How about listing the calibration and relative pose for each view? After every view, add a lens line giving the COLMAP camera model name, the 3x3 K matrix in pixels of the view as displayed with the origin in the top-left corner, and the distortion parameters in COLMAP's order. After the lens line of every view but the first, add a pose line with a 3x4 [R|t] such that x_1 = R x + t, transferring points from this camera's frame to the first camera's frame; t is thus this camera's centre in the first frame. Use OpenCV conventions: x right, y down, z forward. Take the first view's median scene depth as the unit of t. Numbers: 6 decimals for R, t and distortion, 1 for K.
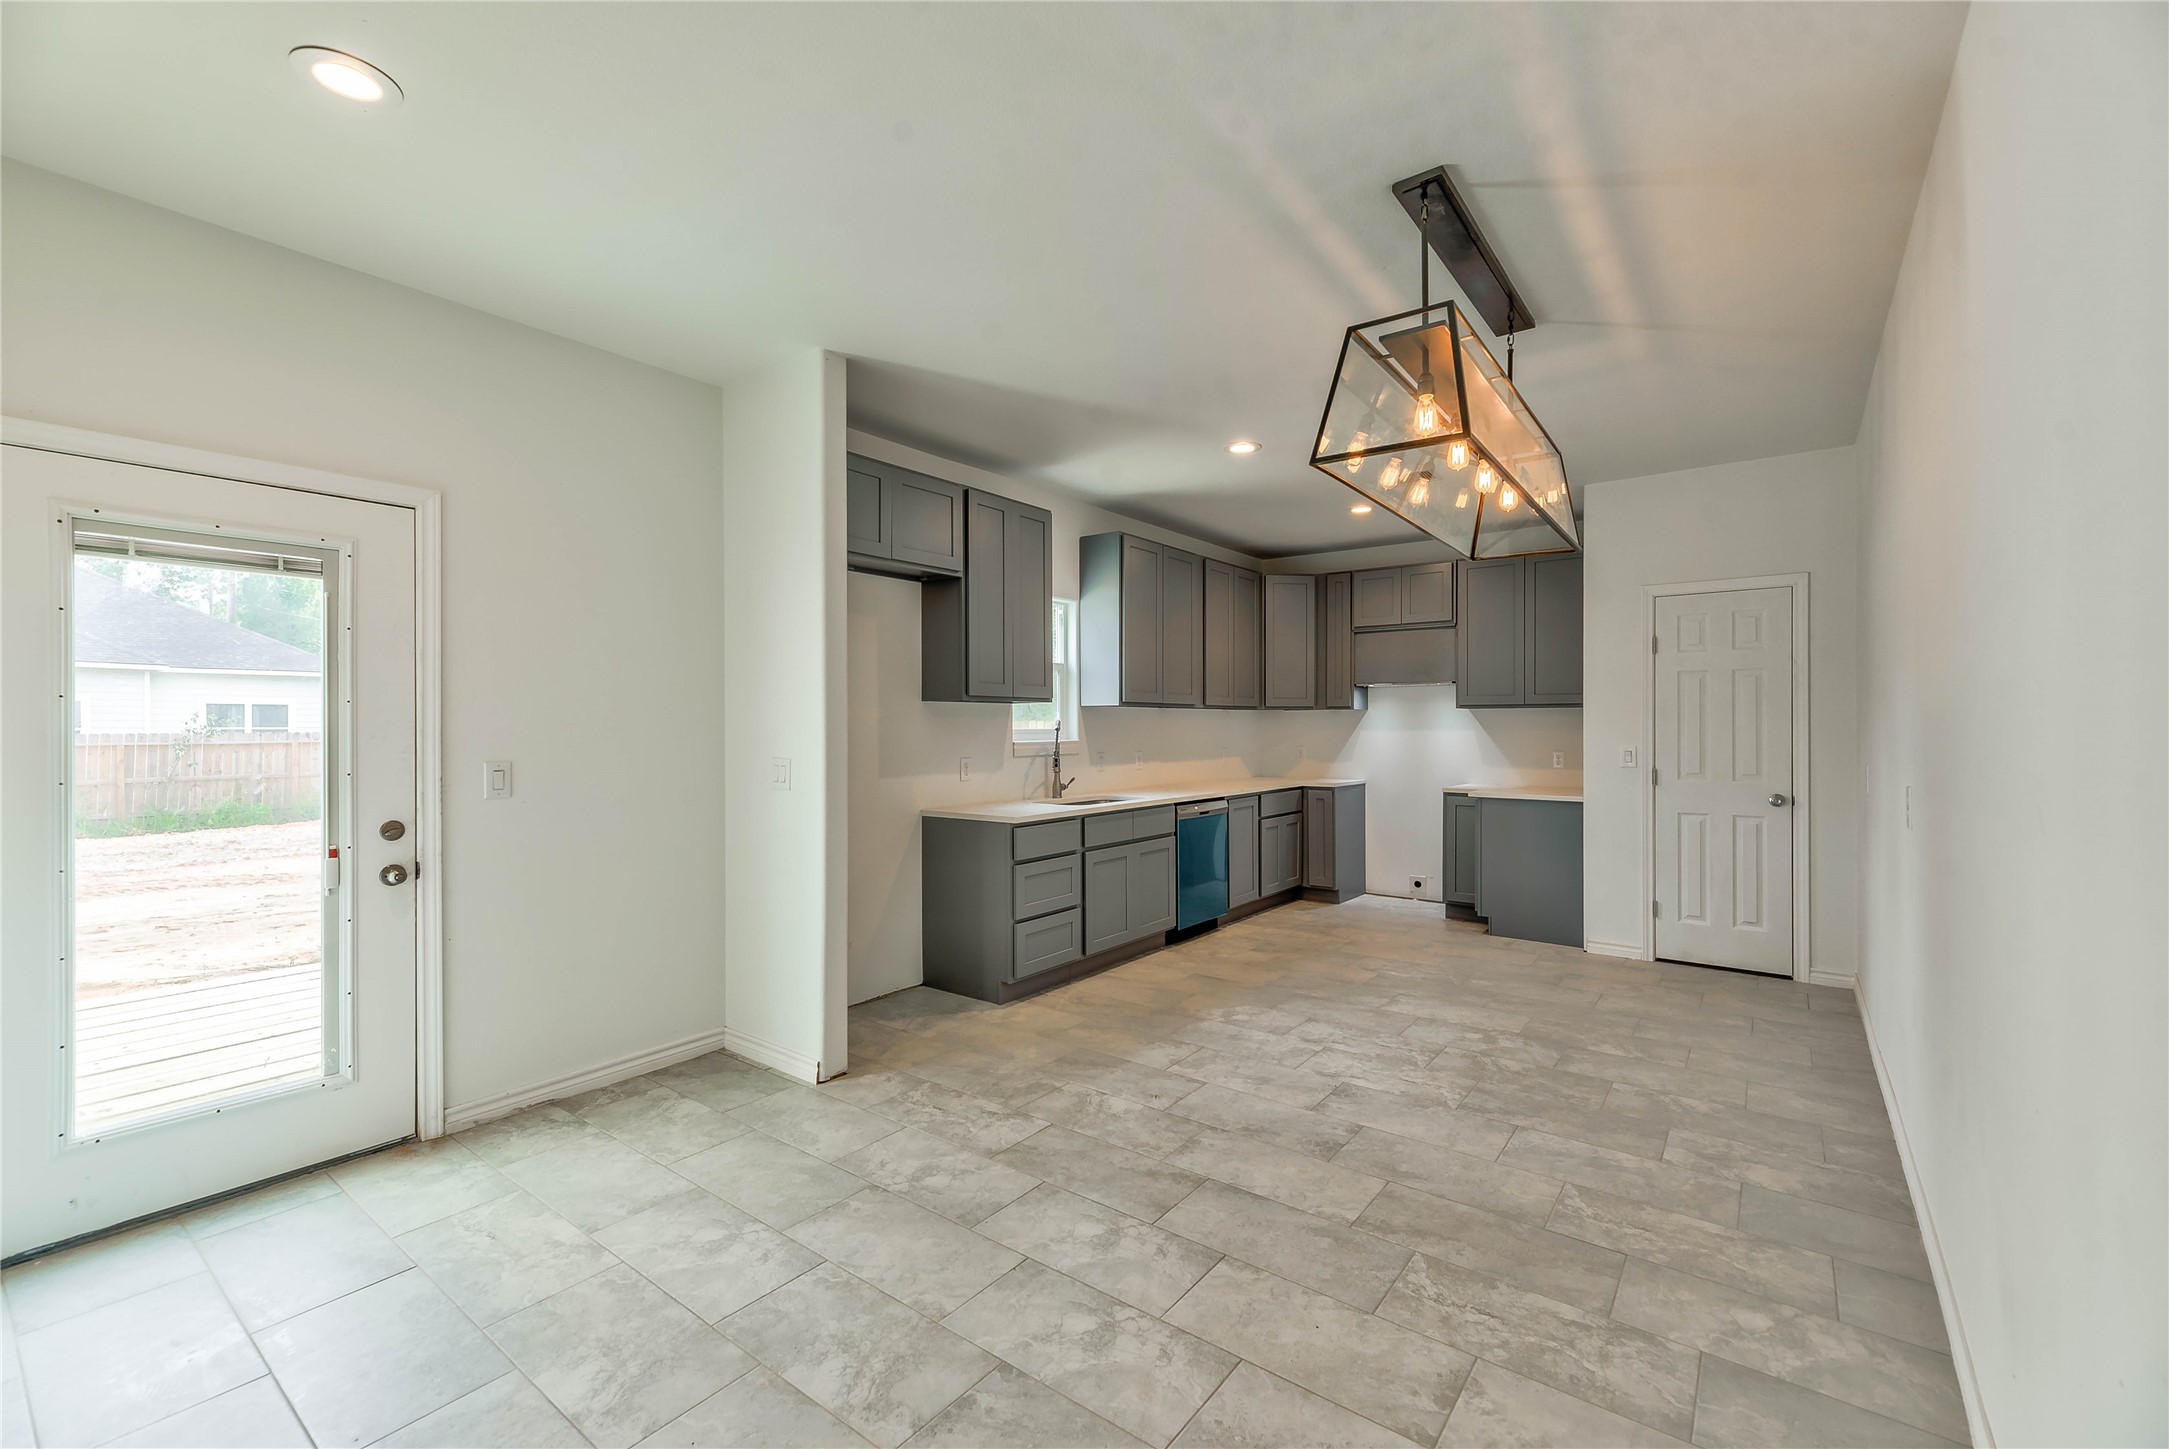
lens RADIAL K [[901.3, 0, 1095.6], [0, 901.3, 724.1], [0, 0, 1]] dist [0.011995, -0.000836]
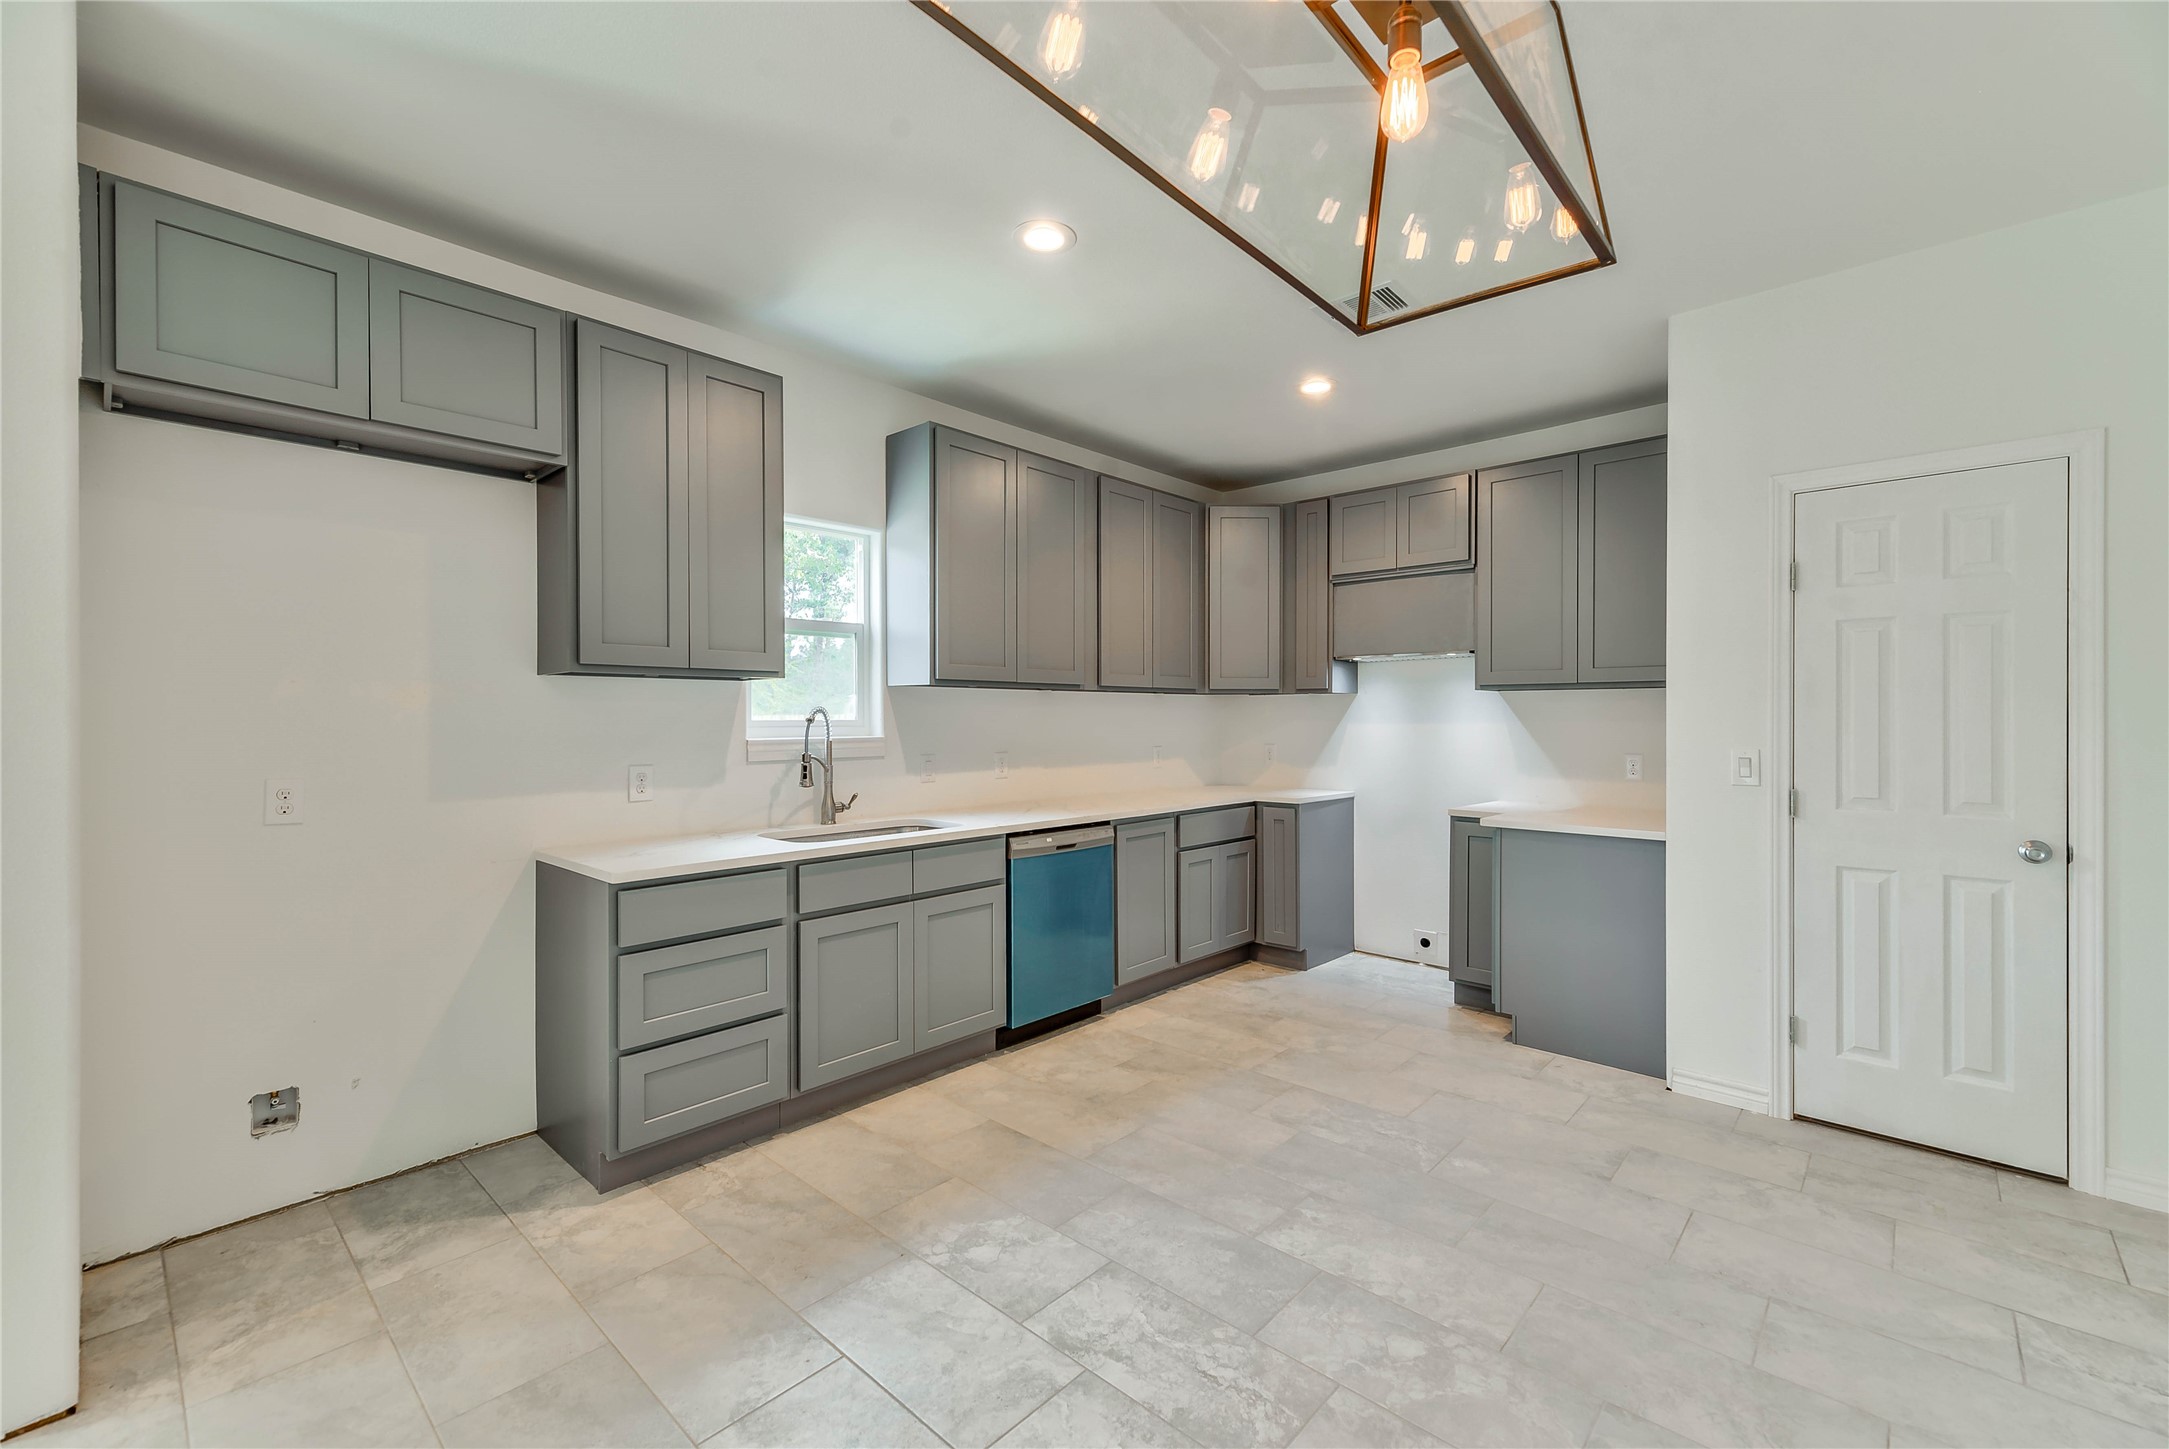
lens RADIAL K [[900.7, 0, 1095.2], [0, 900.7, 719.0], [0, 0, 1]] dist [0.010915, -0.000323]
pose [[0.995736, 0.000953, -0.092240, 0.237688], [-0.000639, 0.999994, 0.003423, 0.002513], [0.092243, -0.003350, 0.995731, 0.400802]]
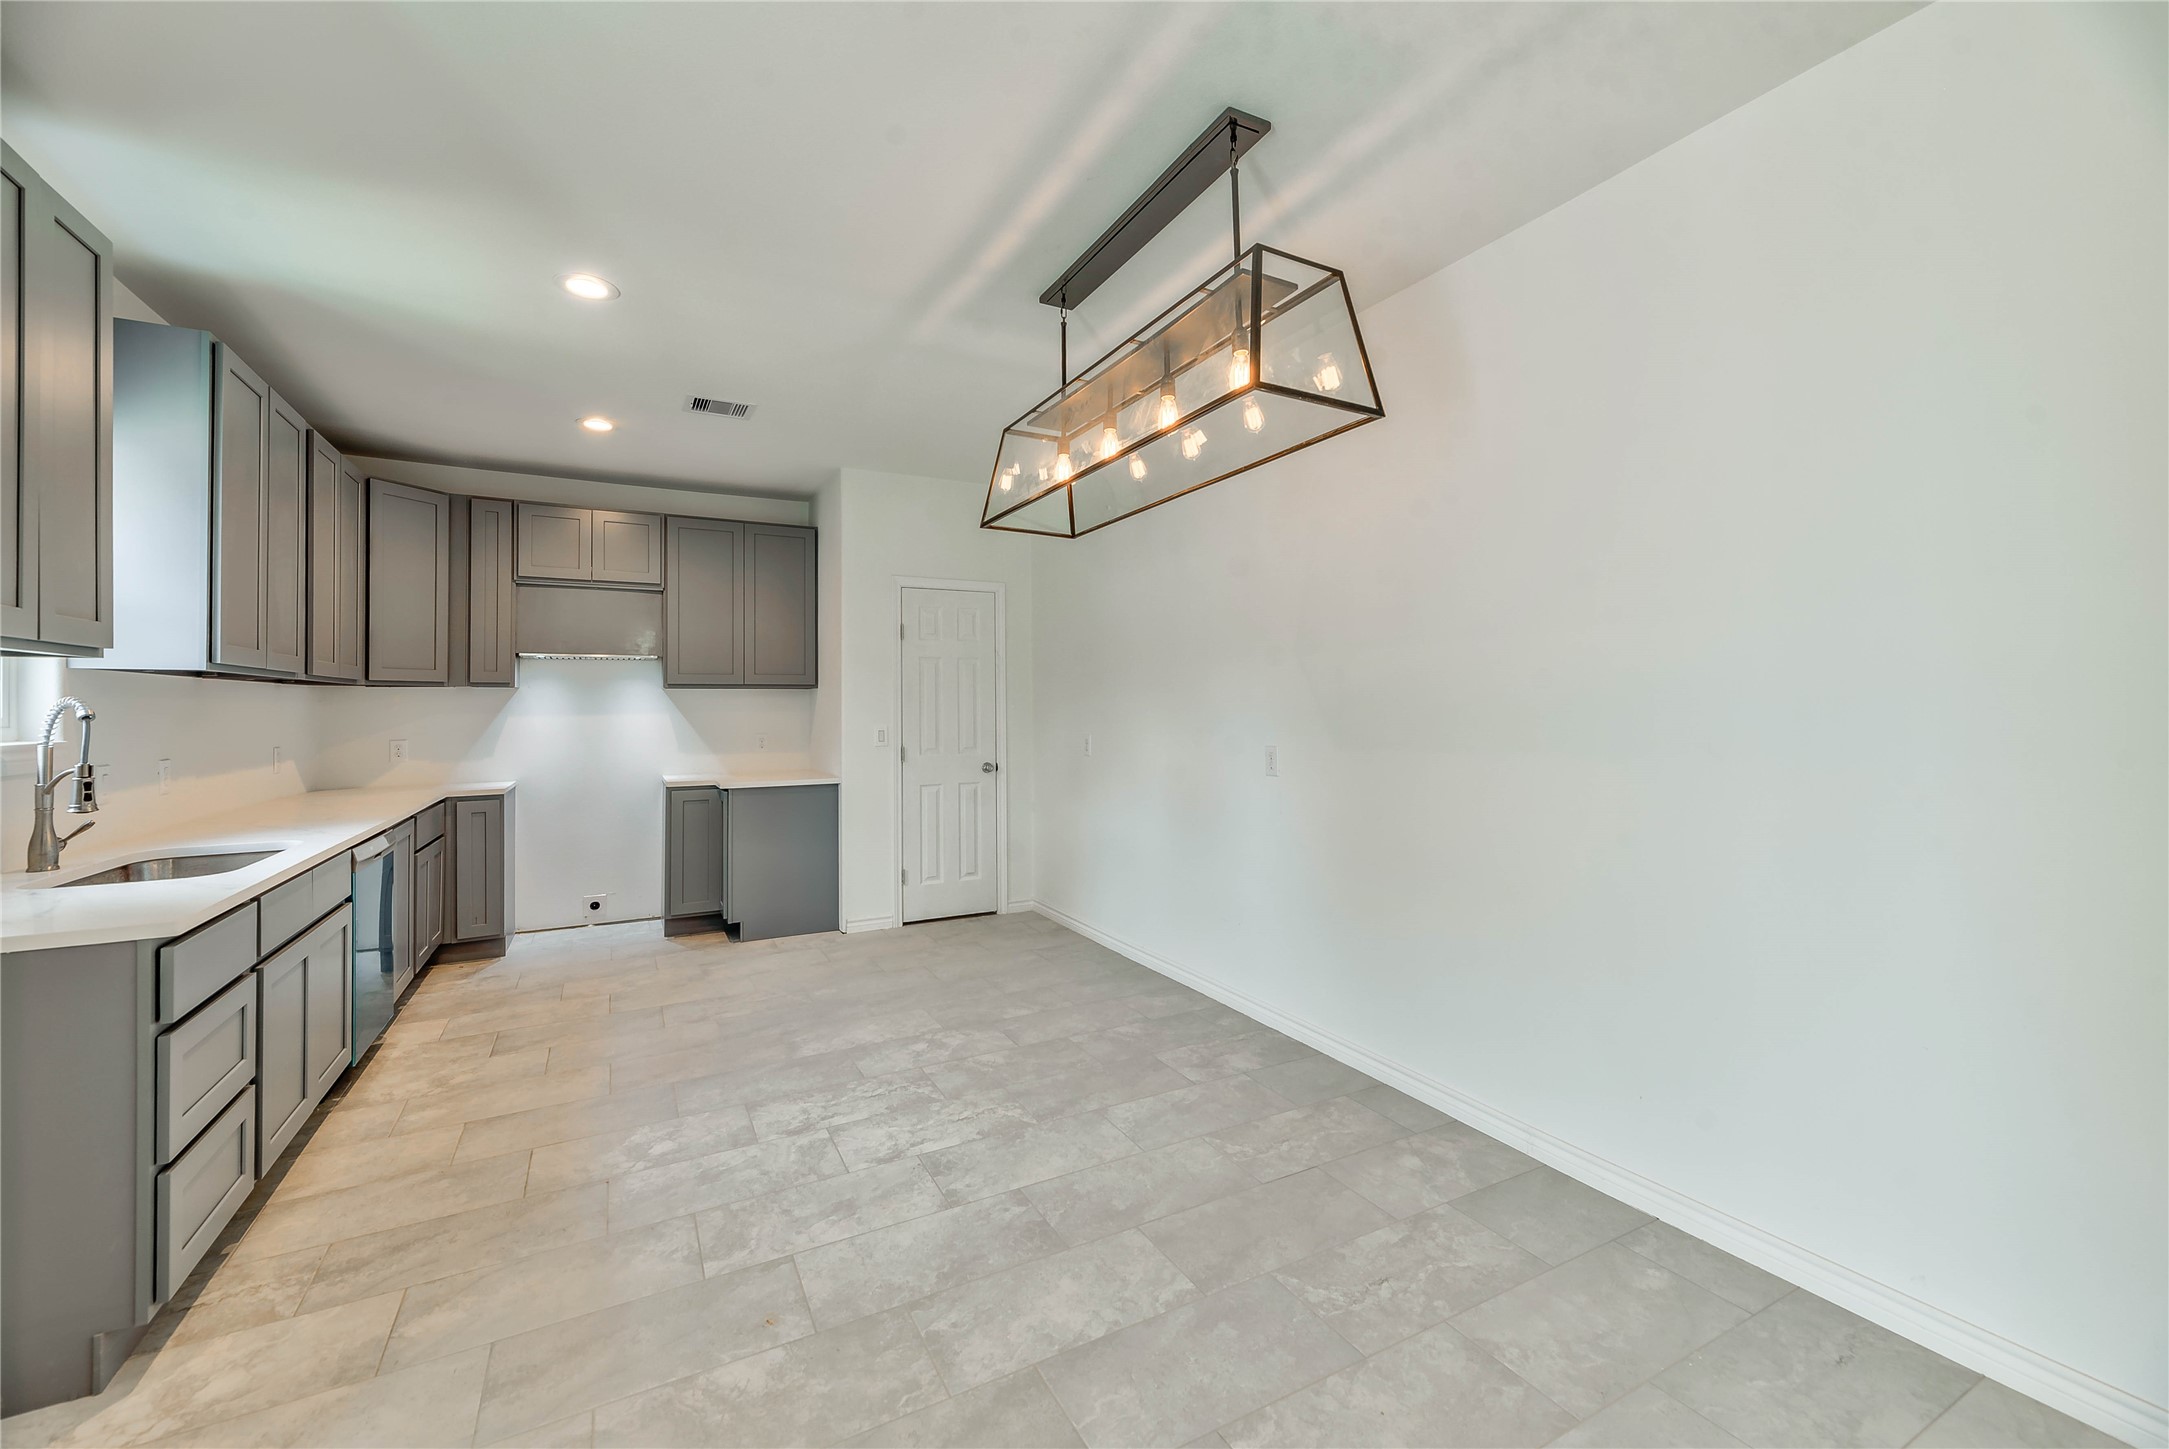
lens RADIAL K [[886.8, 0, 1102.1], [0, 886.8, 695.5], [0, 0, 1]] dist [0.015329, -0.003951]
pose [[0.409974, 0.008906, 0.912054, -0.262617], [0.004743, 0.999918, -0.011896, 0.002633], [-0.912085, 0.009203, 0.409898, 0.372954]]
